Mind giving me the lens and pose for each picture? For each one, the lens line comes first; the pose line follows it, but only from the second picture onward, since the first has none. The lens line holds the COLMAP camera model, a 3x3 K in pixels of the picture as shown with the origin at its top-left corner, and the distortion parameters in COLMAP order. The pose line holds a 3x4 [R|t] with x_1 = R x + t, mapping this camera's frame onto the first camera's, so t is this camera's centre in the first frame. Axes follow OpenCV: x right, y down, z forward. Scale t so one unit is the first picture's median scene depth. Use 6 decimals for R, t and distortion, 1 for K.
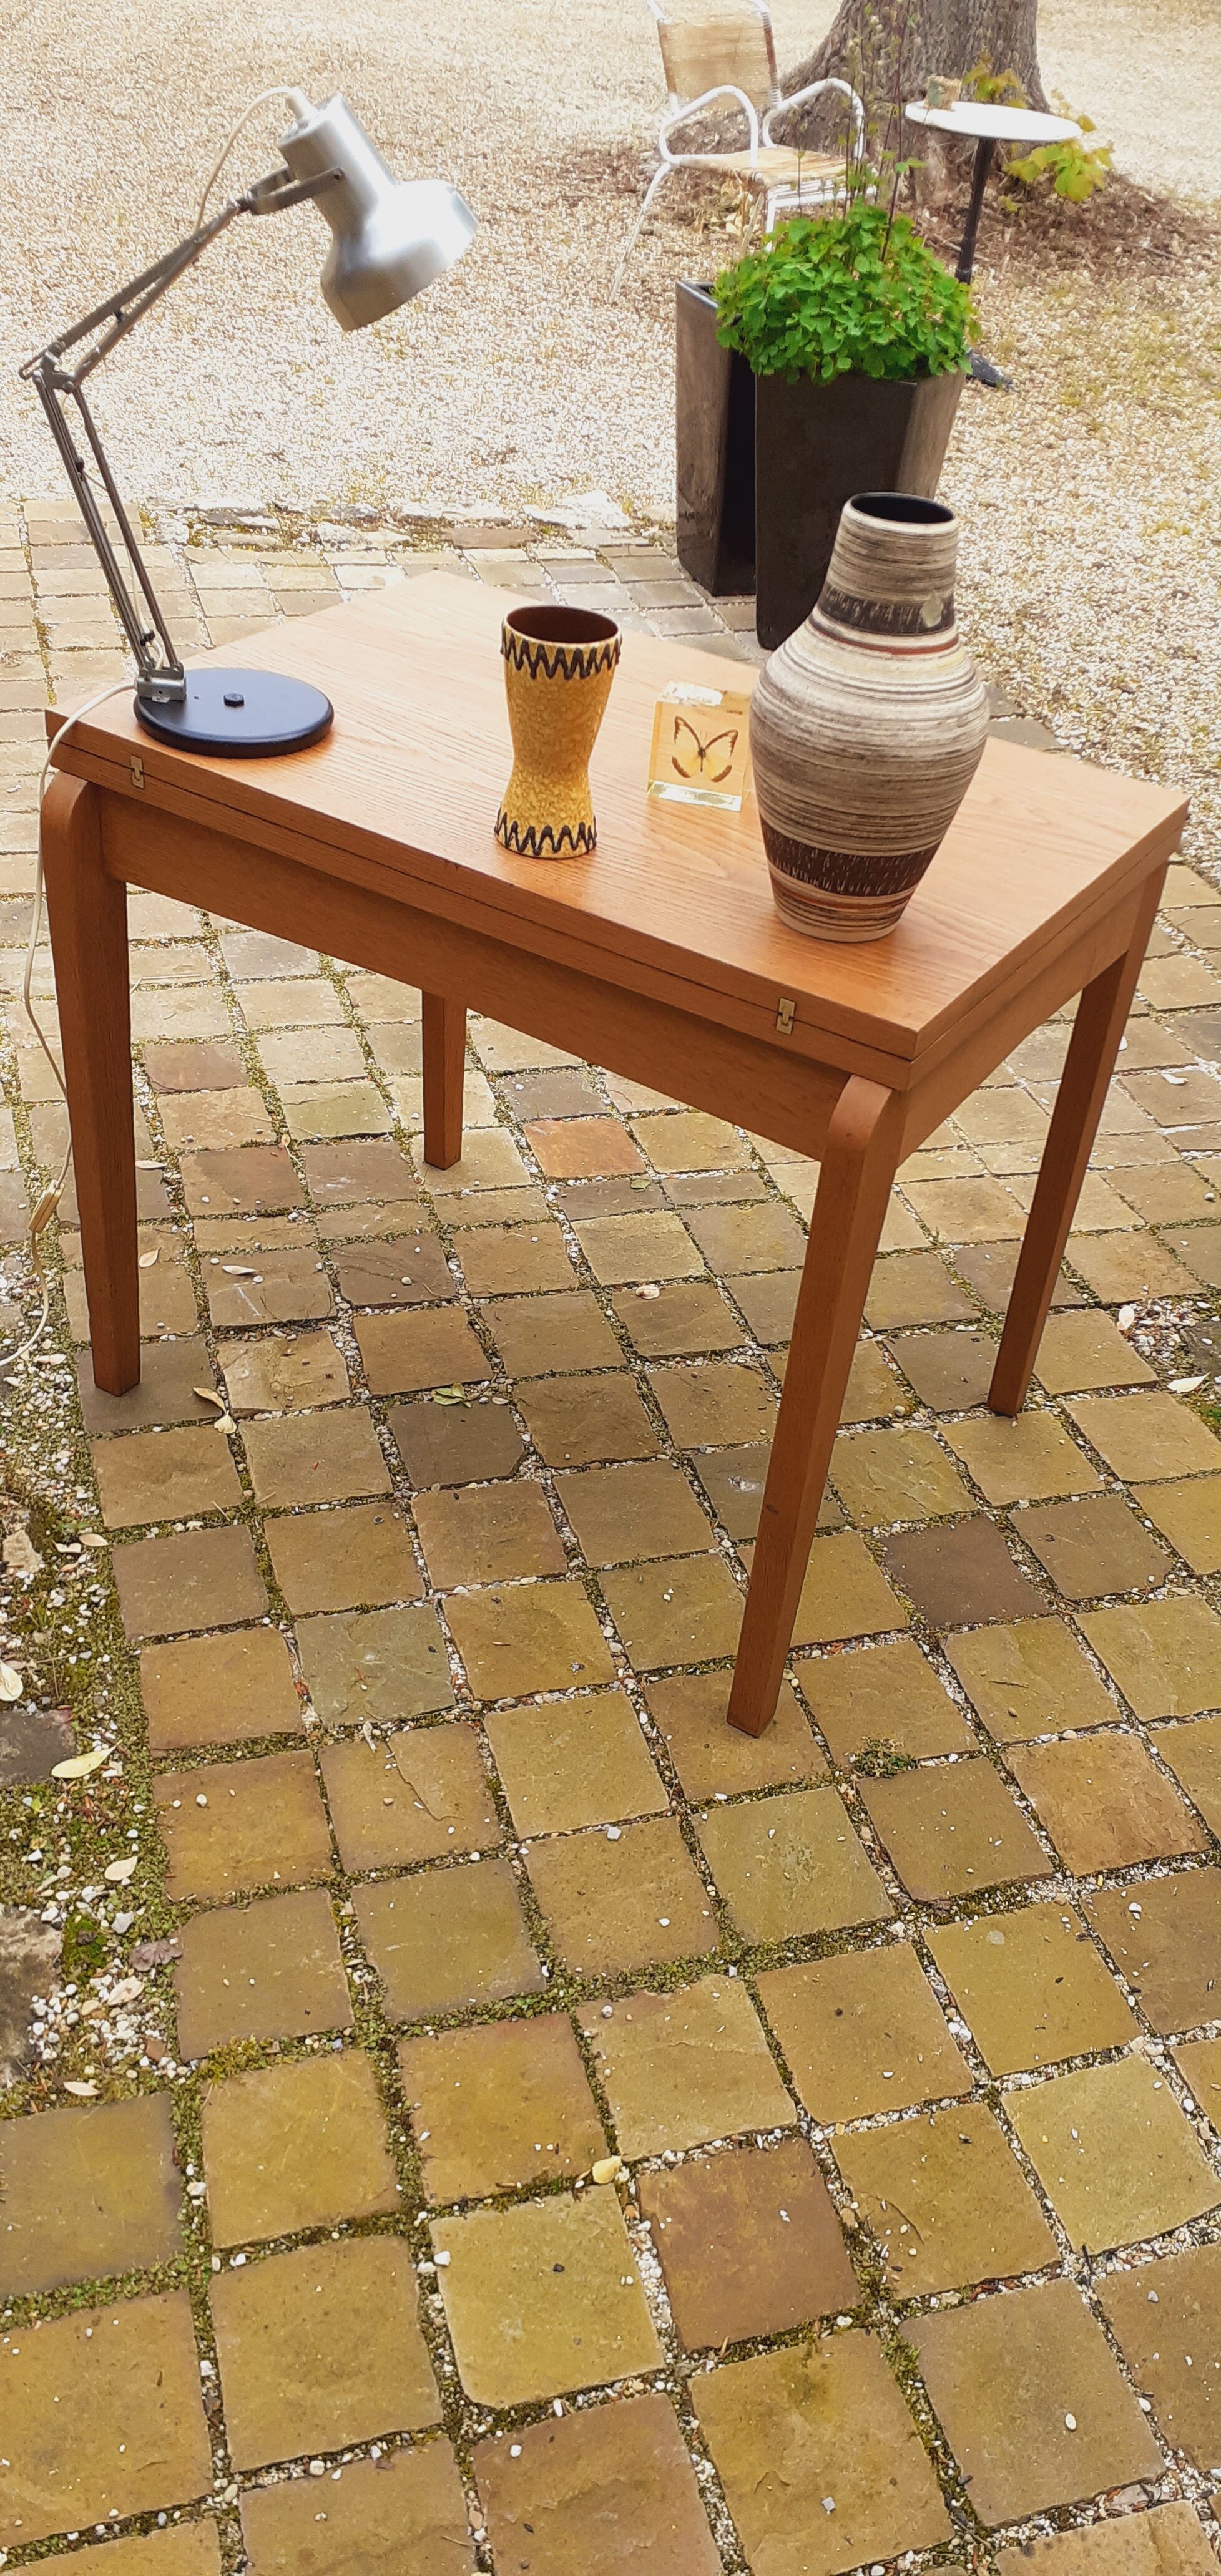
lens RADIAL K [[2006.6, 0, 570.2], [0, 2006.6, 1291.4], [0, 0, 1]] dist [0.040881, -0.070433]
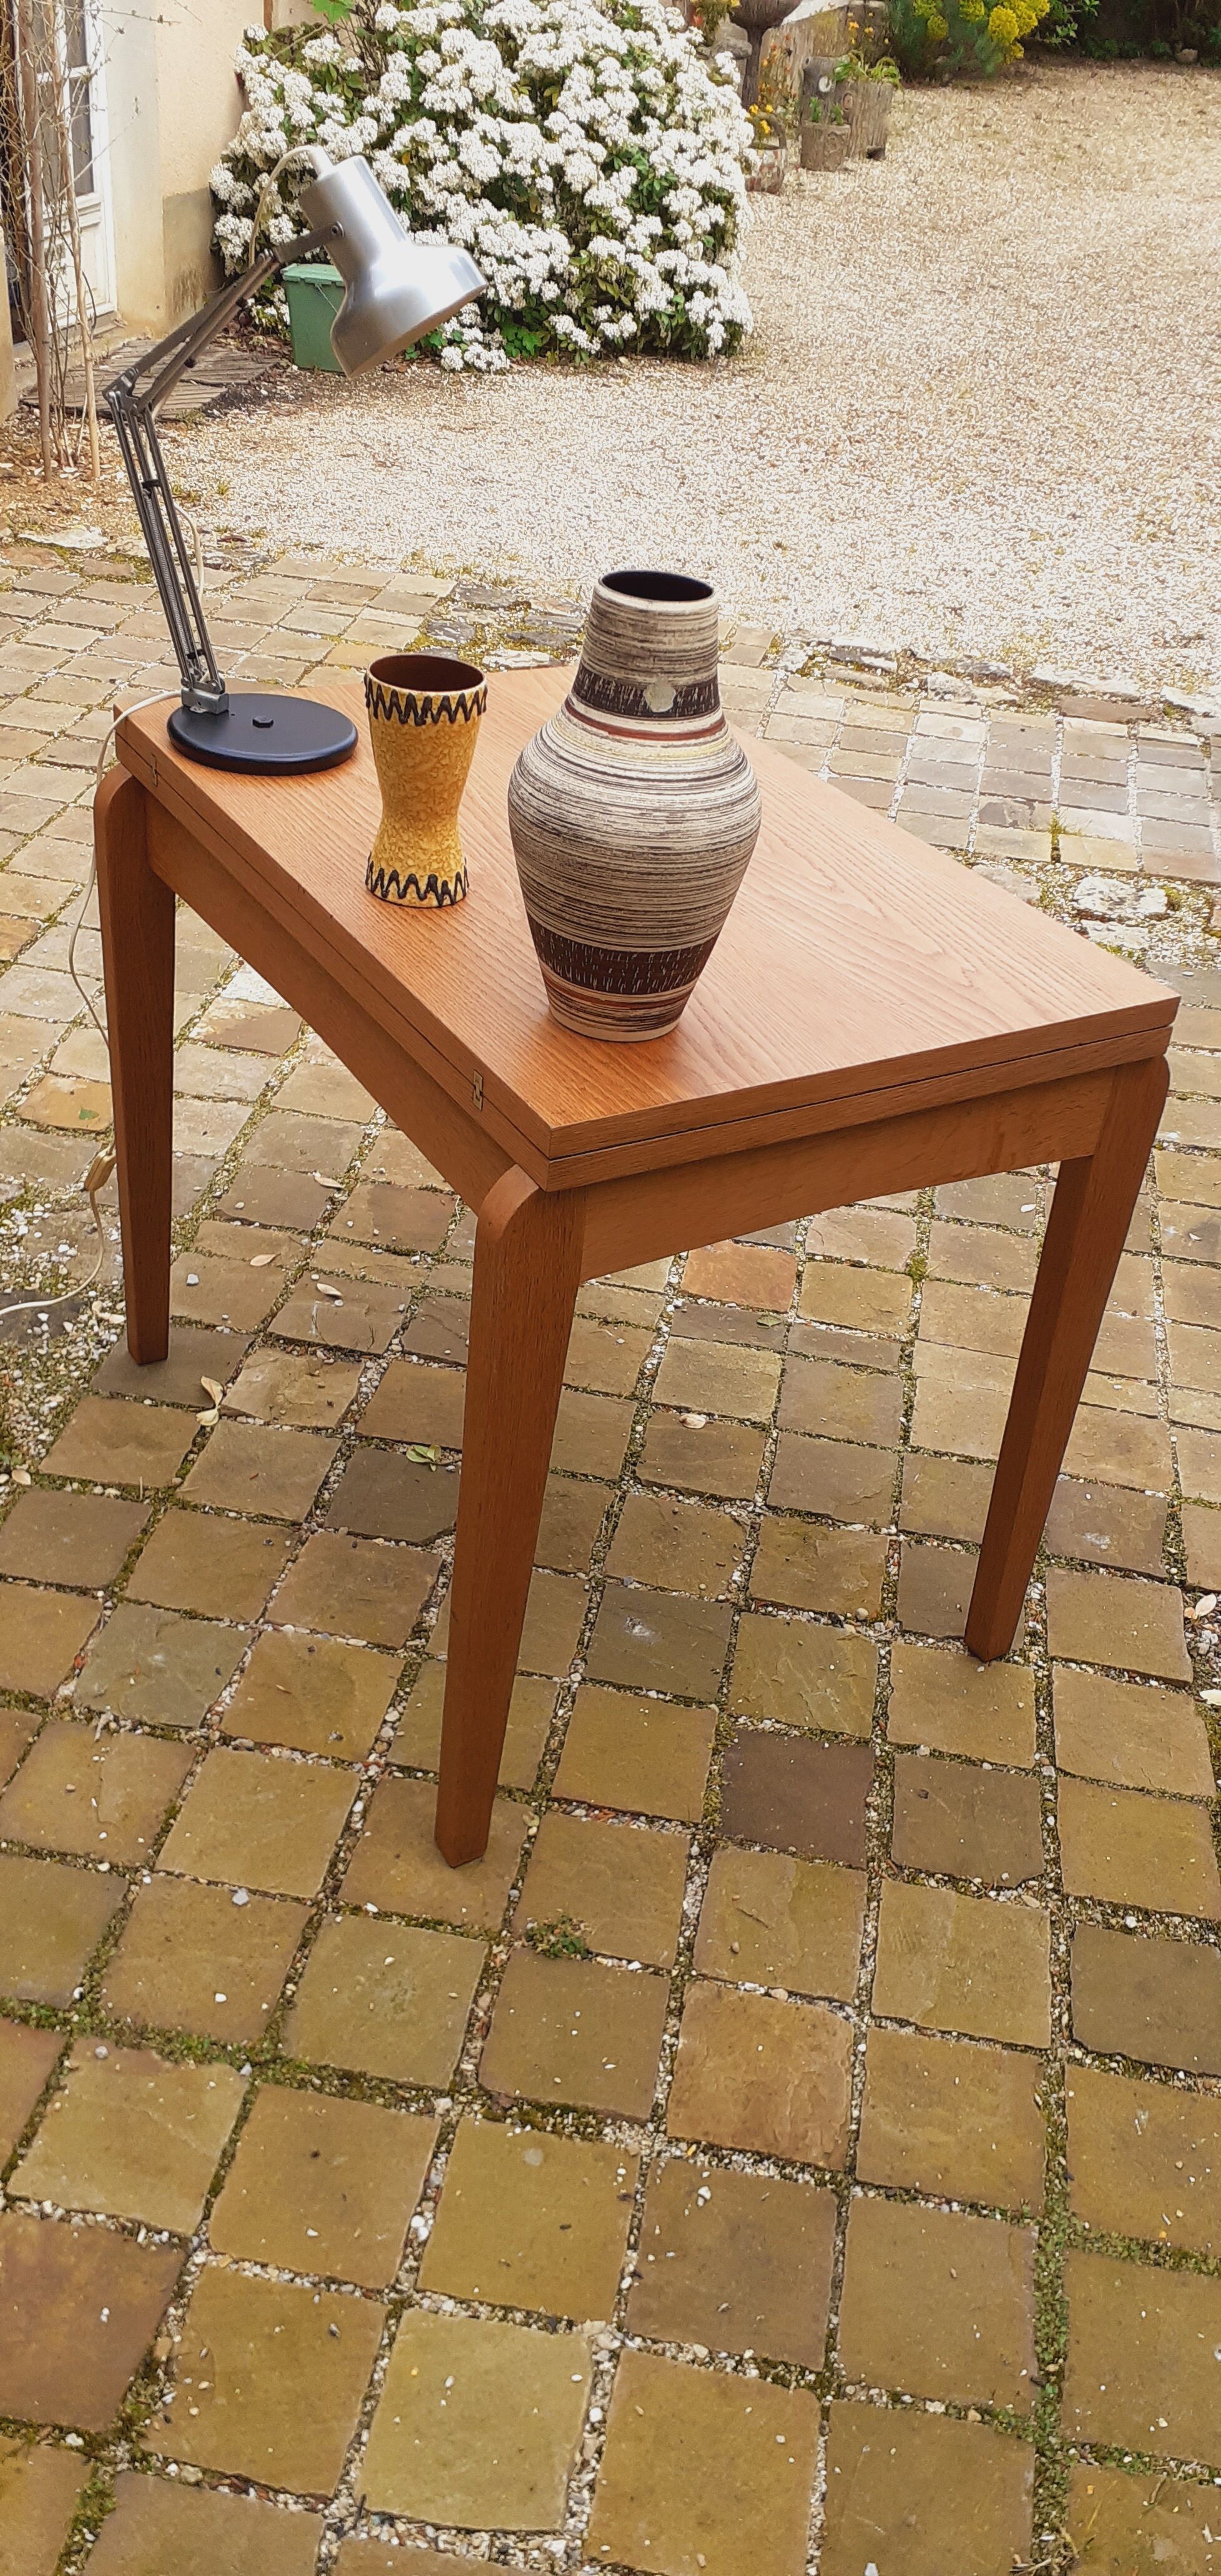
lens RADIAL K [[2006.6, 0, 601.7], [0, 2006.6, 1290.4], [0, 0, 1]] dist [0.040881, -0.070433]
pose [[0.896697, 0.251314, -0.364385, 0.451175], [-0.278262, 0.960242, -0.022488, -0.035689], [0.344246, 0.121559, 0.930977, 0.125594]]
